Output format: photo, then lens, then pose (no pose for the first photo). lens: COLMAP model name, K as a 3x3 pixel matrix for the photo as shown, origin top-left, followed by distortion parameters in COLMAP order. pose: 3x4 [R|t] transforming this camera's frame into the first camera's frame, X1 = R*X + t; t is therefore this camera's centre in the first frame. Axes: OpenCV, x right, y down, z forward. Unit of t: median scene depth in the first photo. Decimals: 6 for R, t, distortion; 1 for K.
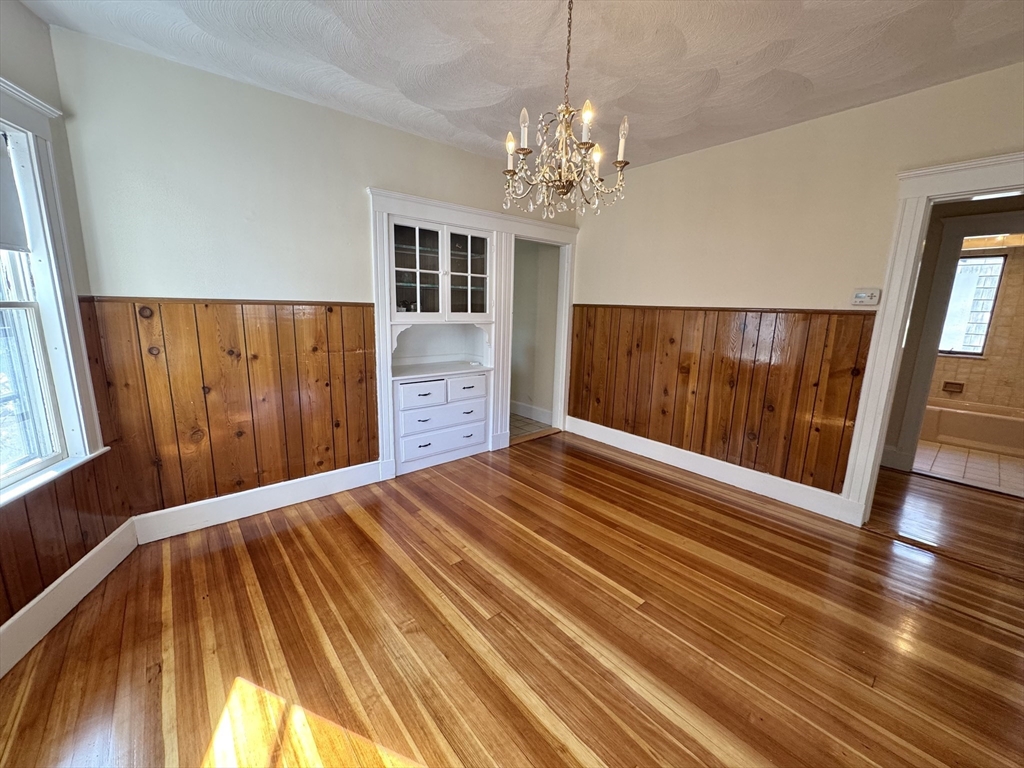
lens RADIAL K [[408.6, 0, 514.4], [0, 408.6, 381.4], [0, 0, 1]] dist [0.000011, -0.000074]
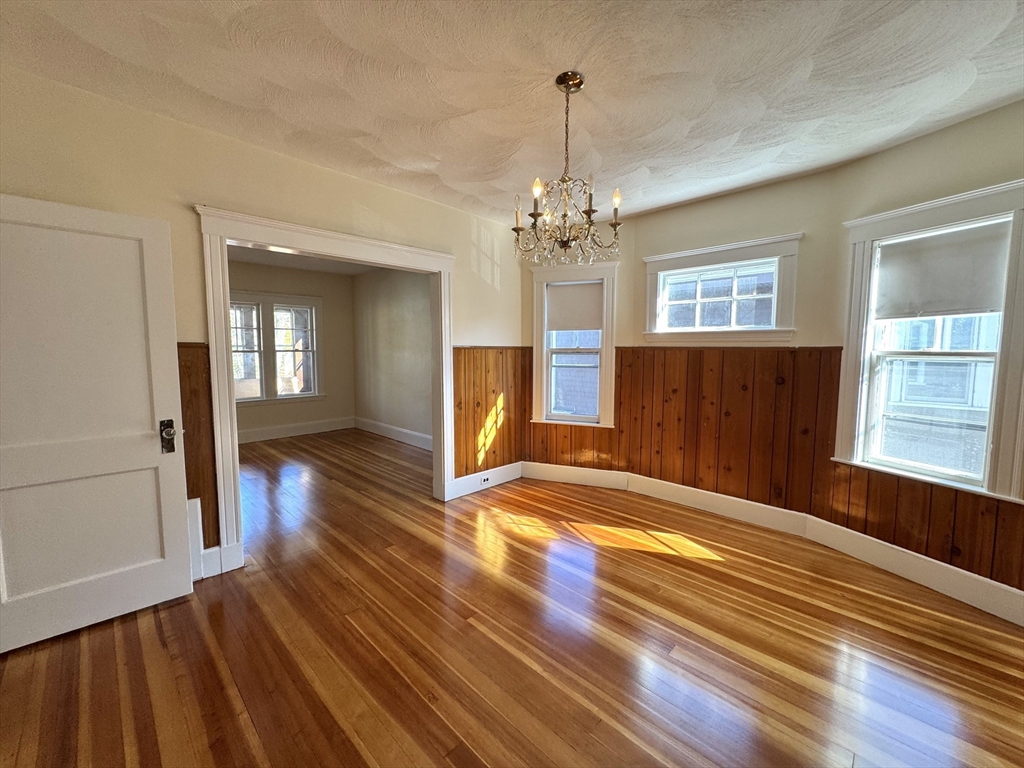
lens RADIAL K [[408.6, 0, 514.4], [0, 408.6, 381.4], [0, 0, 1]] dist [0.000011, -0.000074]
pose [[-0.995494, -0.015204, -0.093600, 0.185632], [-0.039749, 0.963063, 0.266326, -0.207522], [0.086094, 0.268847, -0.959327, 1.124182]]
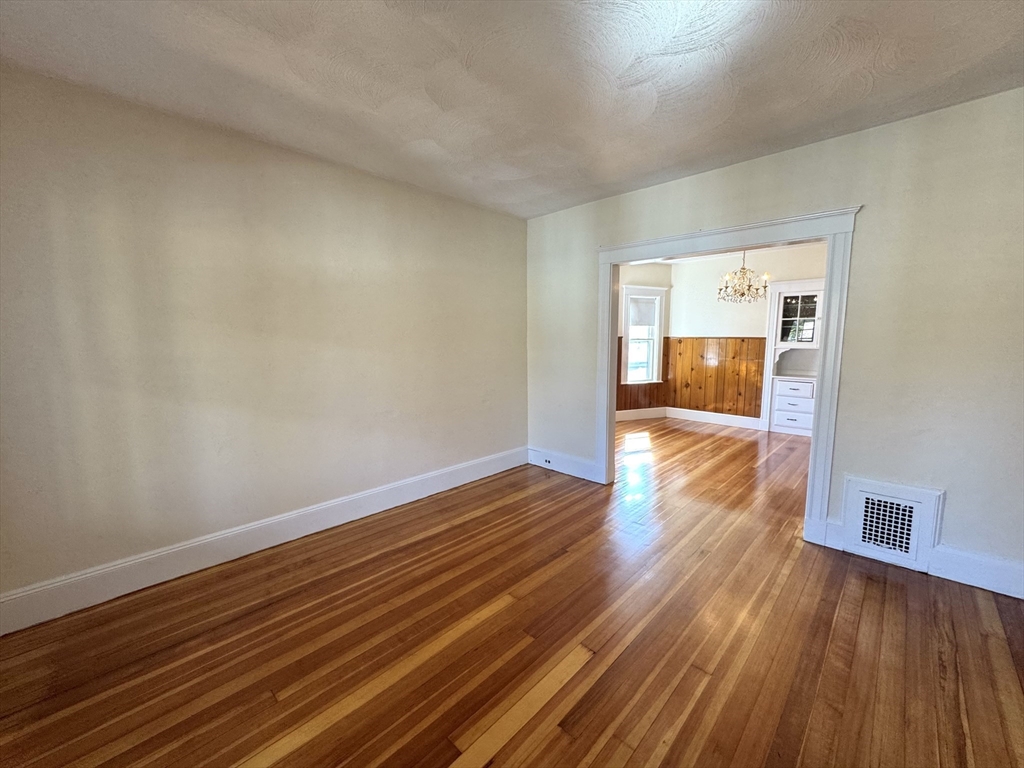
lens RADIAL K [[405.7, 0, 512.0], [0, 405.7, 384.0], [0, 0, 1]] dist [0.000351, -0.000004]
pose [[0.096427, 0.090565, -0.991211, 1.414180], [-0.183103, 0.980470, 0.071771, 0.110063], [0.978353, 0.174573, 0.111127, -0.370578]]
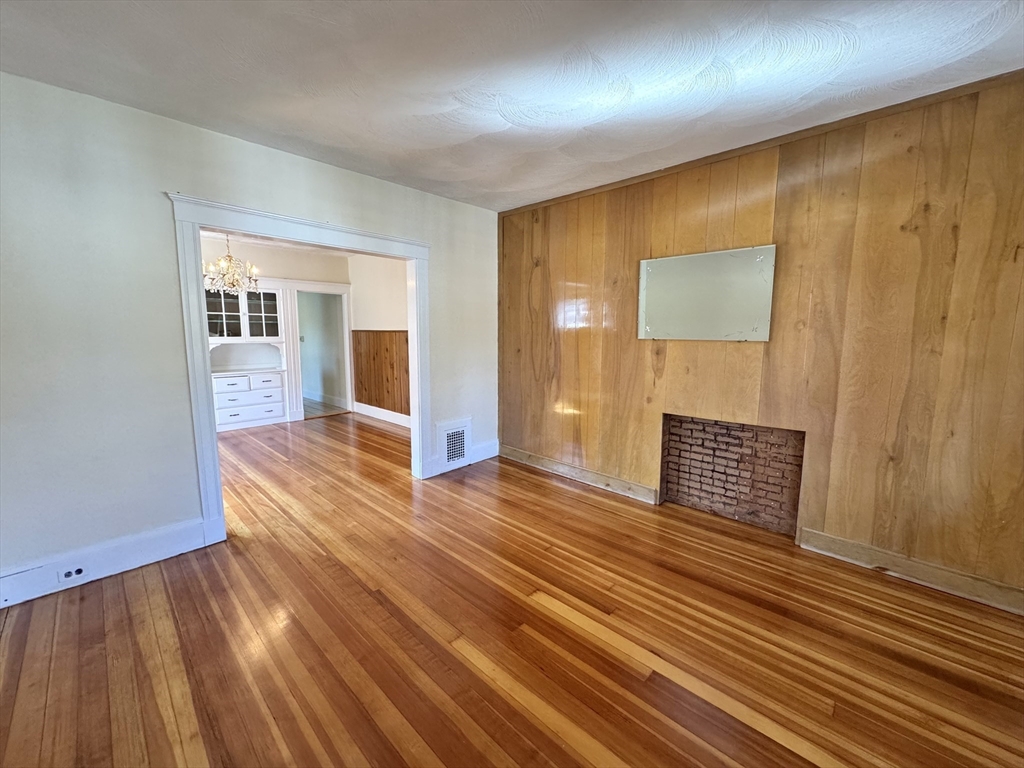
lens RADIAL K [[408.8, 0, 508.5], [0, 408.8, 383.1], [0, 0, 1]] dist [-0.001147, 0.000022]
pose [[0.995801, -0.033964, 0.085012, 0.818157], [0.039230, 0.997363, -0.061056, 0.183579], [-0.082715, 0.064135, 0.994507, -0.828765]]
